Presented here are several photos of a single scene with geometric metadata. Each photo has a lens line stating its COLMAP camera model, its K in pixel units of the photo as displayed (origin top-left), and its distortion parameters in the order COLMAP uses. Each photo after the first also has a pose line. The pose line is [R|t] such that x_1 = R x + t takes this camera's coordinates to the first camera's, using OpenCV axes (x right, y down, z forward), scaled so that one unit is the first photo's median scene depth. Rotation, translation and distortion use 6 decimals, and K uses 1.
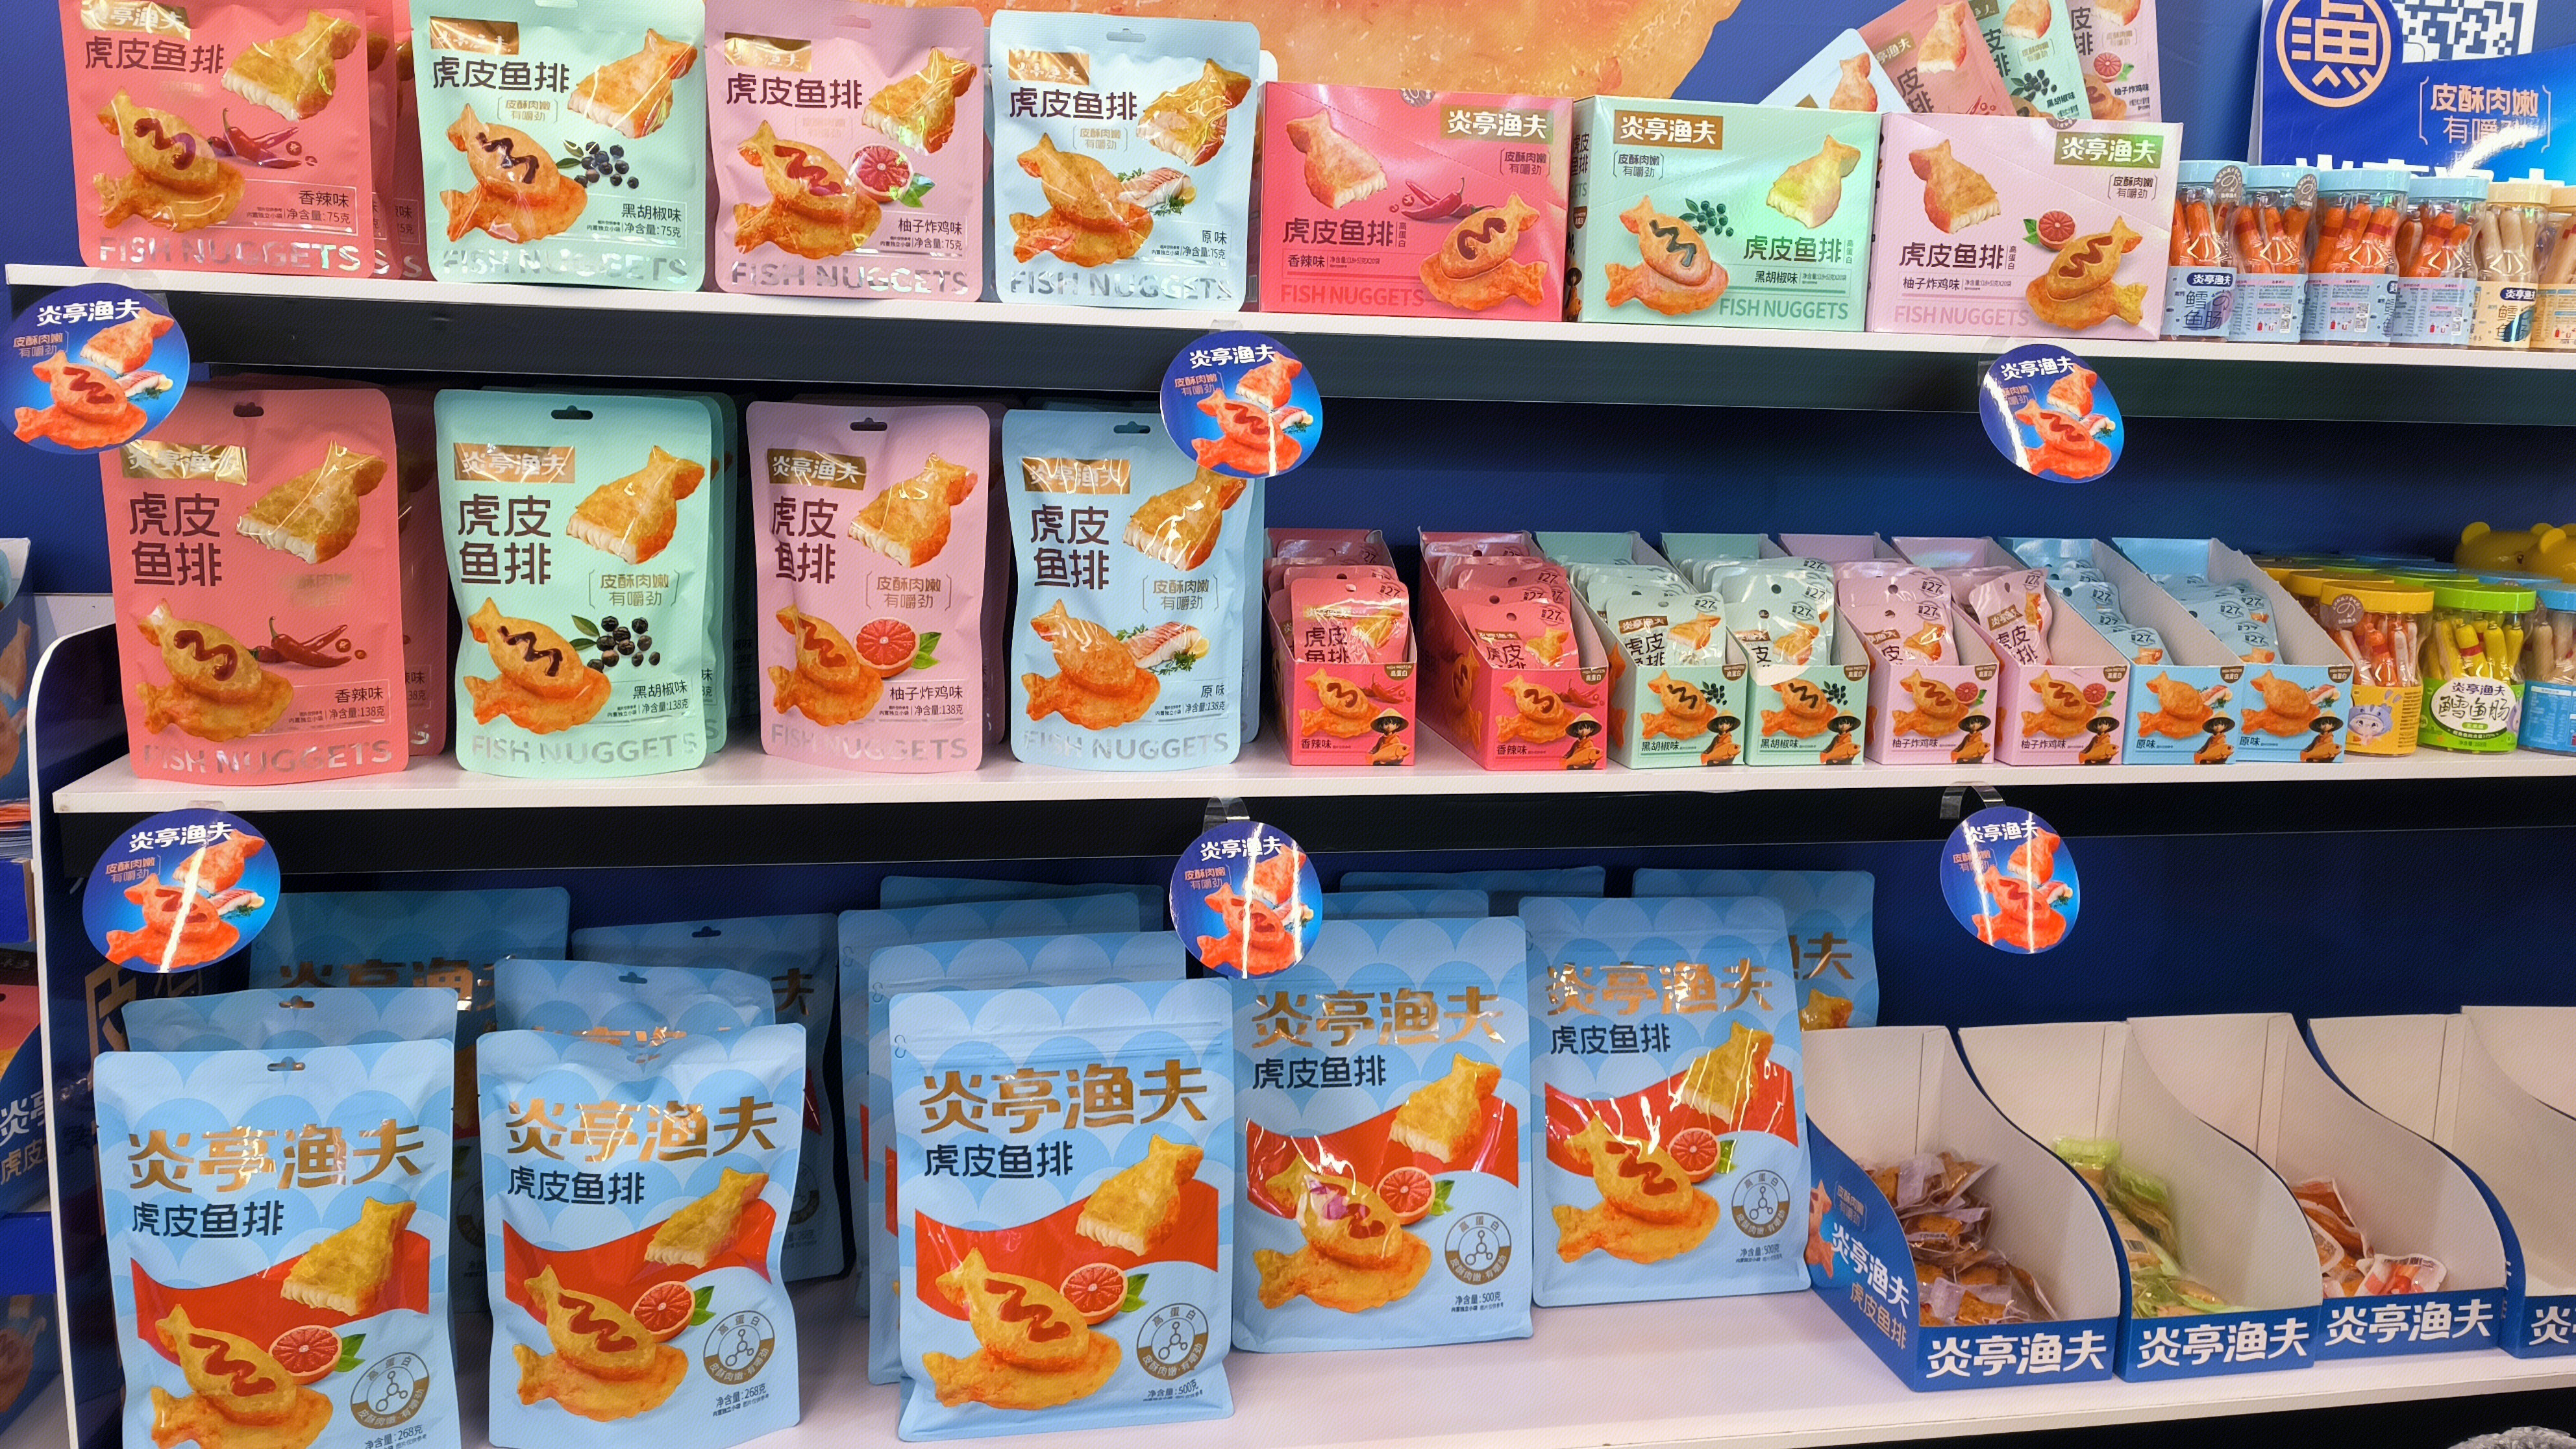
lens RADIAL K [[1952.2, 0, 1286.3], [0, 1952.2, 706.6], [0, 0, 1]] dist [0.022369, -0.000913]
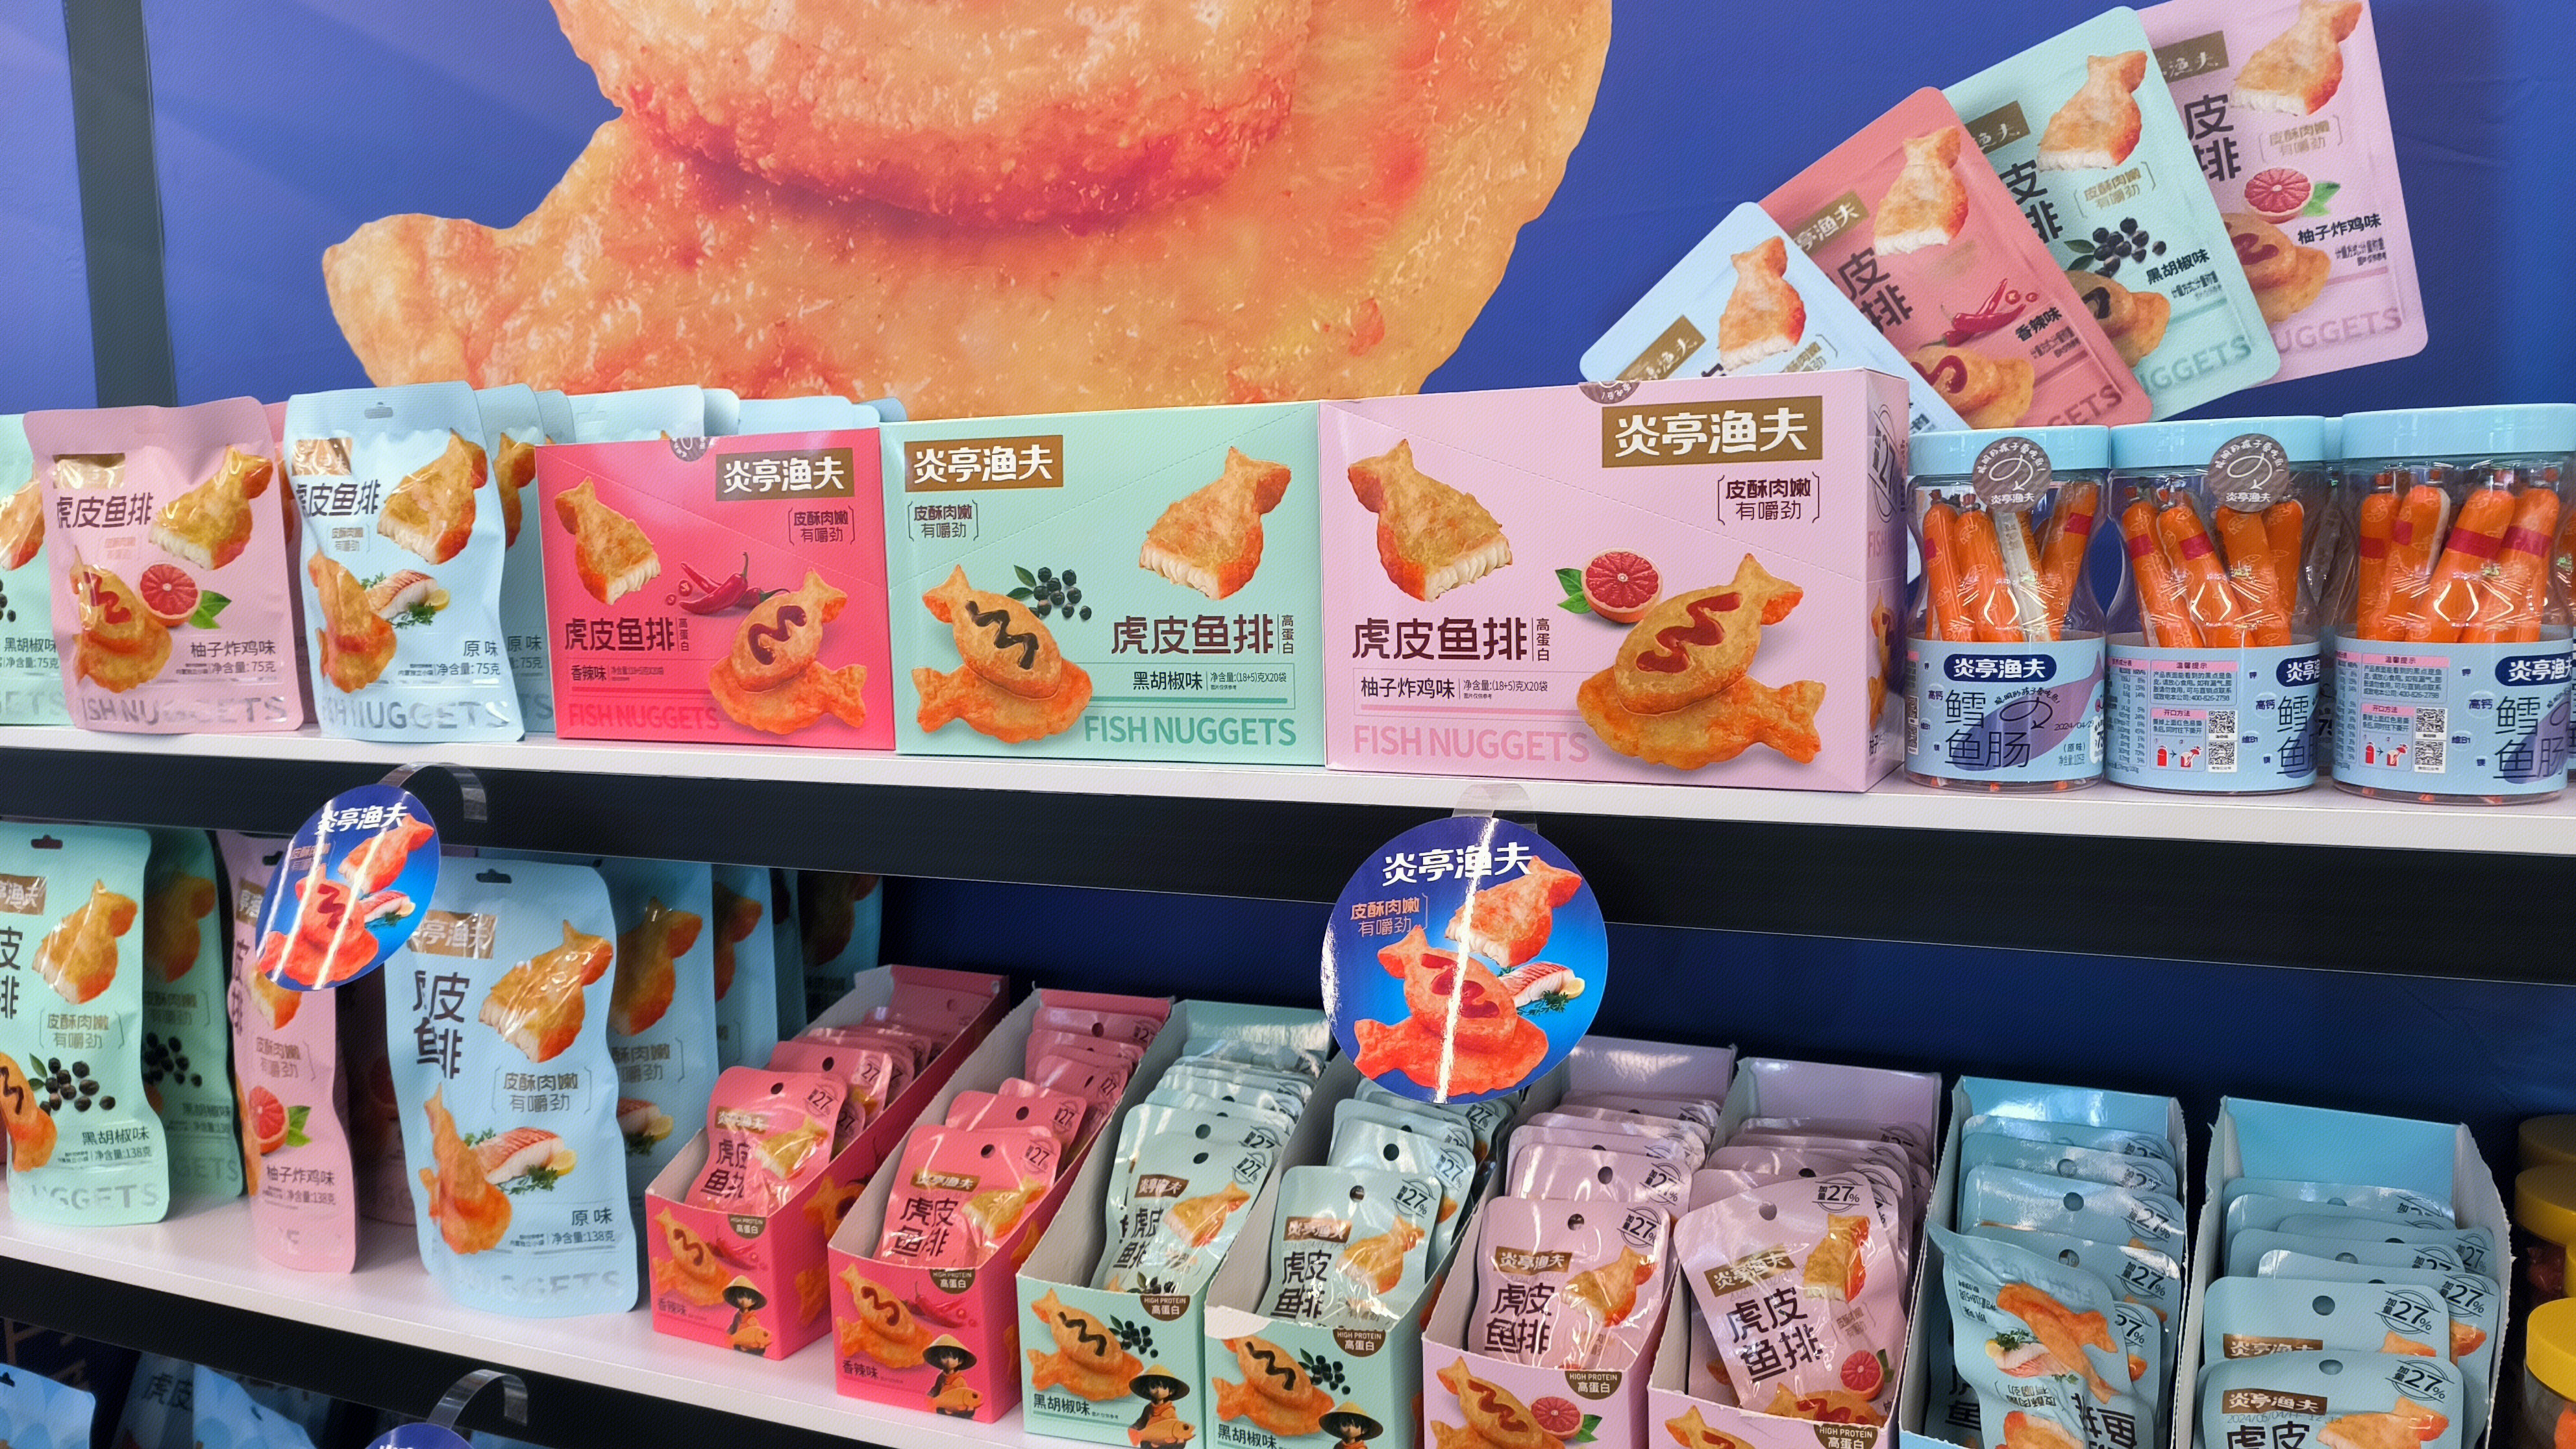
lens RADIAL K [[1952.2, 0, 1287.0], [0, 1952.2, 712.5], [0, 0, 1]] dist [0.022369, -0.000913]
pose [[0.803475, 0.011059, -0.595236, 0.643939], [-0.054307, 0.997020, -0.054783, -0.177835], [0.592857, 0.076342, 0.801681, 0.533055]]
